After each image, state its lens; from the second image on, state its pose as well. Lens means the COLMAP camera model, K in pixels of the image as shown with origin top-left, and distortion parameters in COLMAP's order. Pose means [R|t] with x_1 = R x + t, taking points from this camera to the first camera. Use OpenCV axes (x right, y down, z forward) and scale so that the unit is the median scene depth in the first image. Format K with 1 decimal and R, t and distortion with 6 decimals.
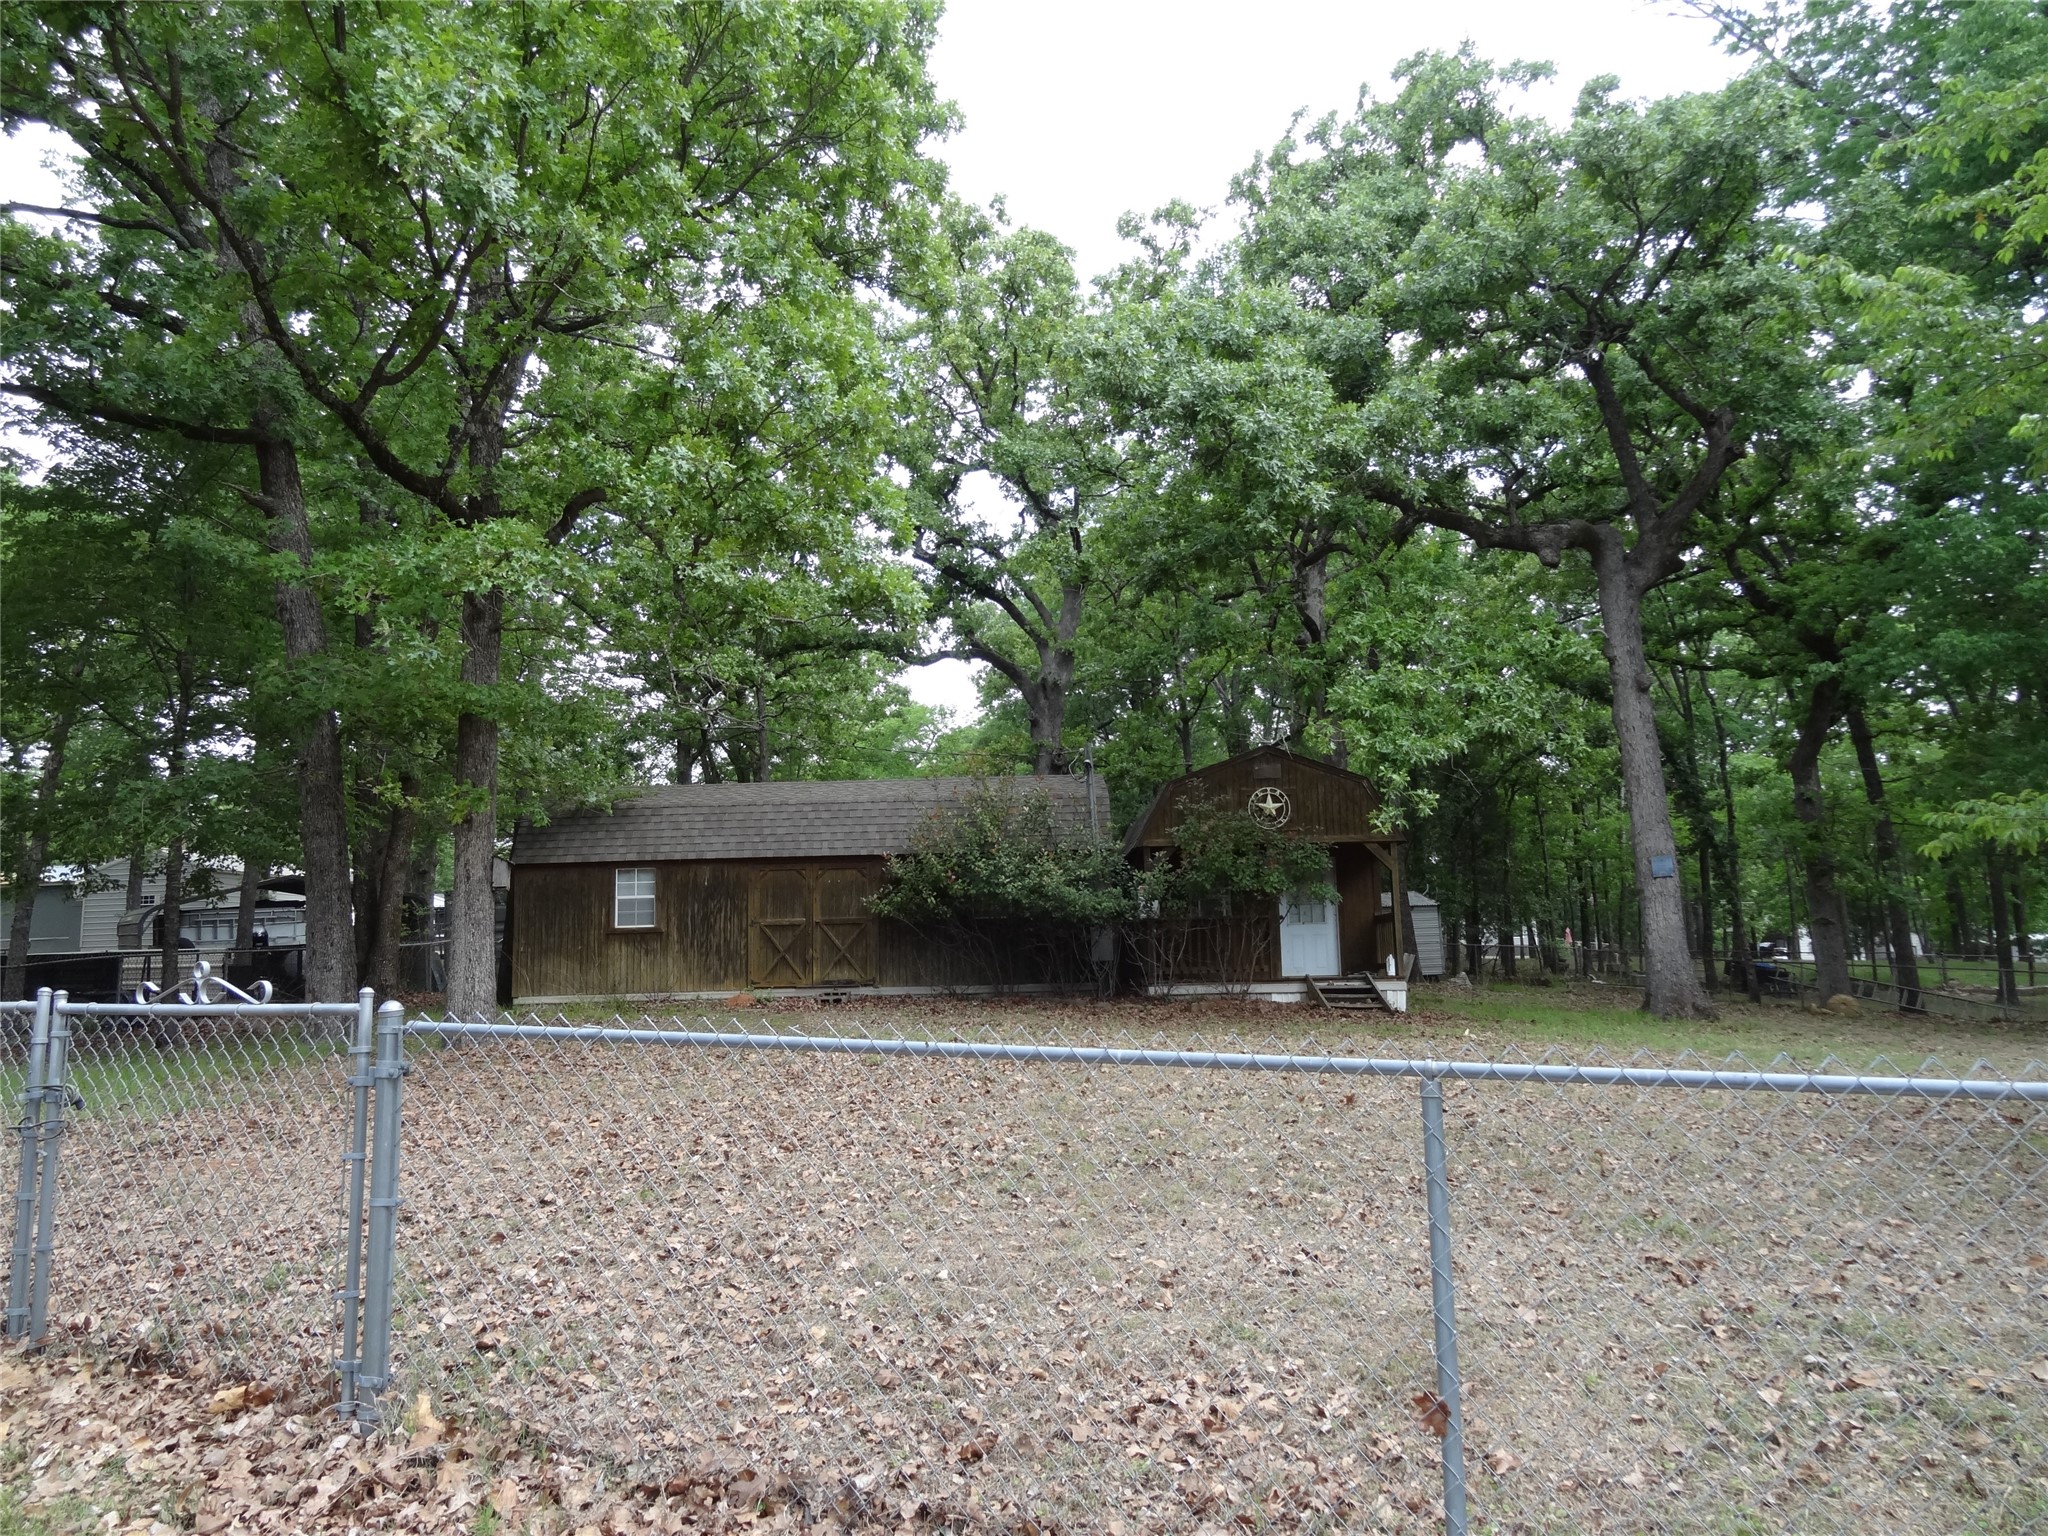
lens RADIAL K [[1428.1, 0, 1028.6], [0, 1428.1, 772.3], [0, 0, 1]] dist [0.000585, 0.002098]
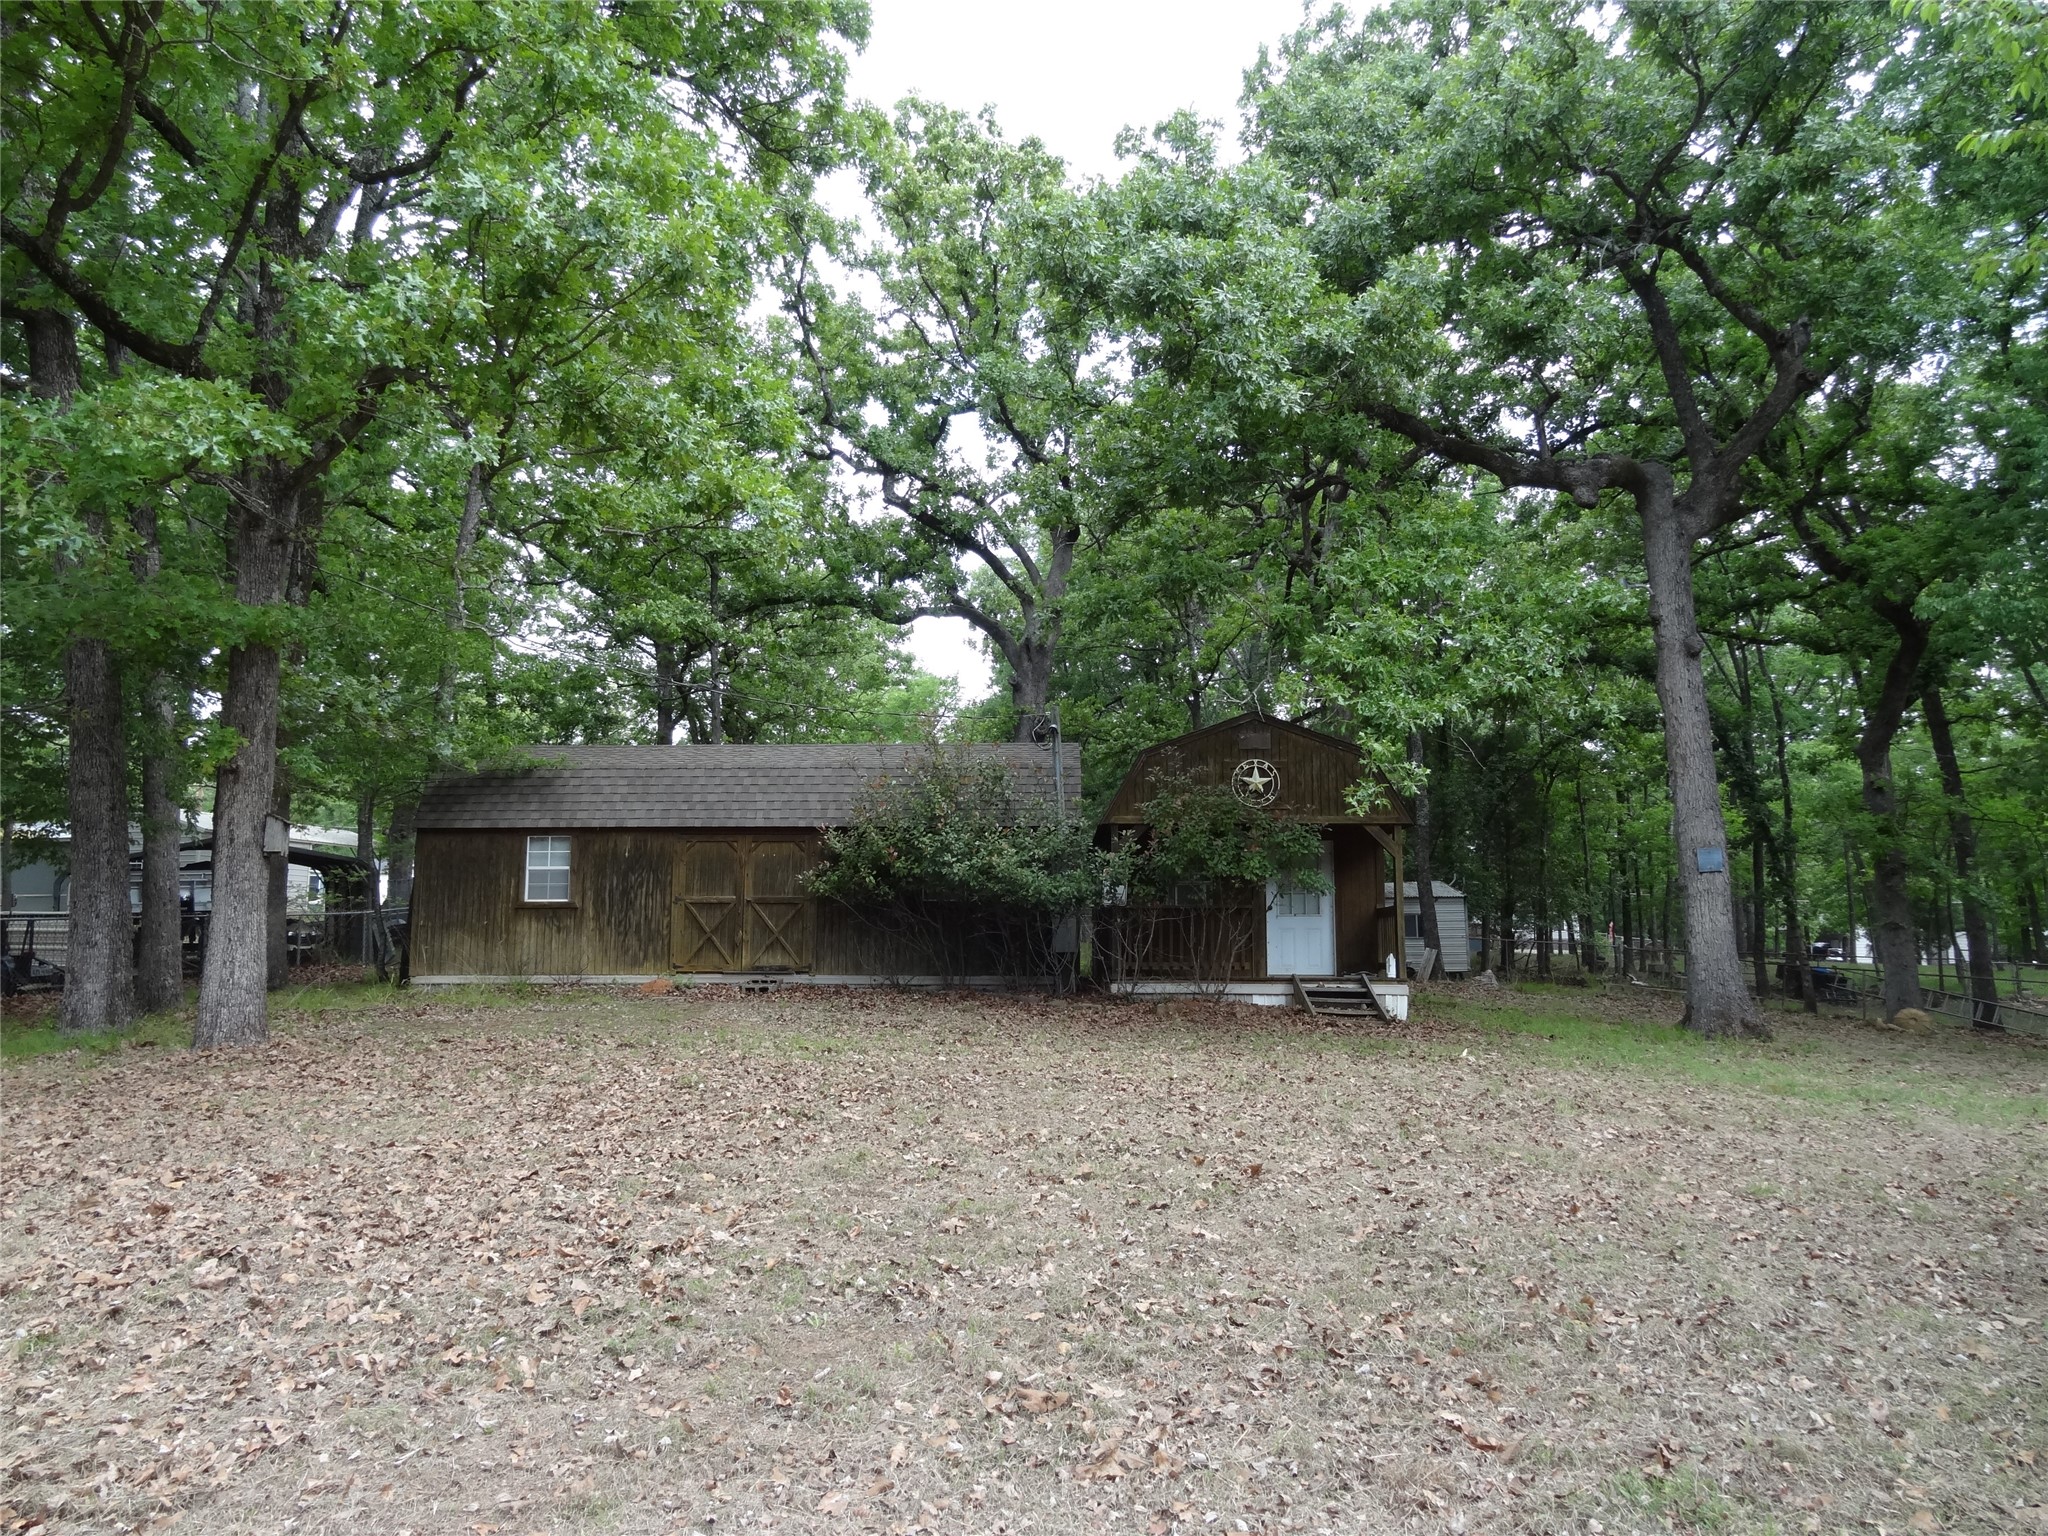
lens RADIAL K [[1436.7, 0, 1018.6], [0, 1436.7, 764.4], [0, 0, 1]] dist [-0.002806, 0.009888]
pose [[0.999206, 0.020756, -0.034016, 0.049440], [-0.020439, 0.999745, 0.009647, 0.007520], [0.034208, -0.008945, 0.999375, 0.107169]]
